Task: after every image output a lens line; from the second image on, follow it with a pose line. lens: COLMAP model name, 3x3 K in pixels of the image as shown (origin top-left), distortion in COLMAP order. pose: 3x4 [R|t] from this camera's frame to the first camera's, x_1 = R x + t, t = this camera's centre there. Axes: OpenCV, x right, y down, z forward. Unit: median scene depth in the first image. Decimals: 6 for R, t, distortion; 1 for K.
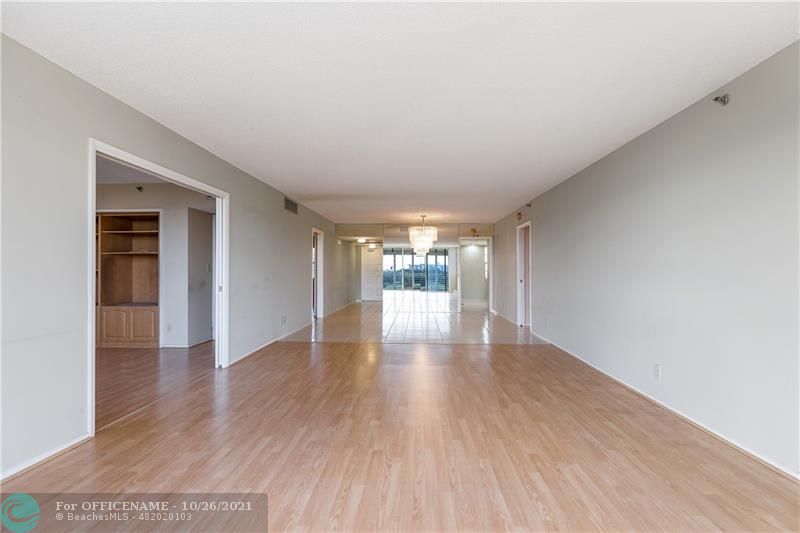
lens RADIAL K [[367.5, 0, 406.8], [0, 367.5, 268.5], [0, 0, 1]] dist [0.016678, -0.001880]
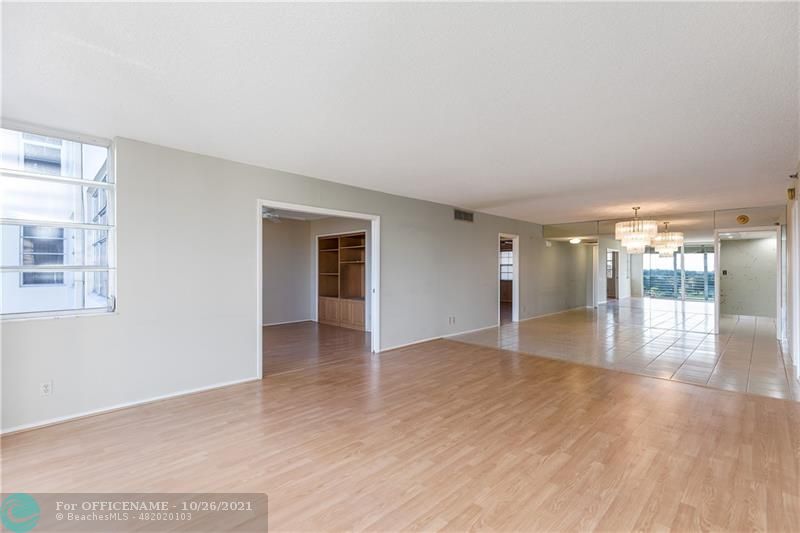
lens RADIAL K [[367.5, 0, 415.8], [0, 367.5, 268.9], [0, 0, 1]] dist [0.016678, -0.001880]
pose [[0.735727, 0.003031, -0.677272, 0.456581], [0.000220, 0.999989, 0.004714, -0.026940], [0.677278, -0.003617, 0.735718, 0.156874]]
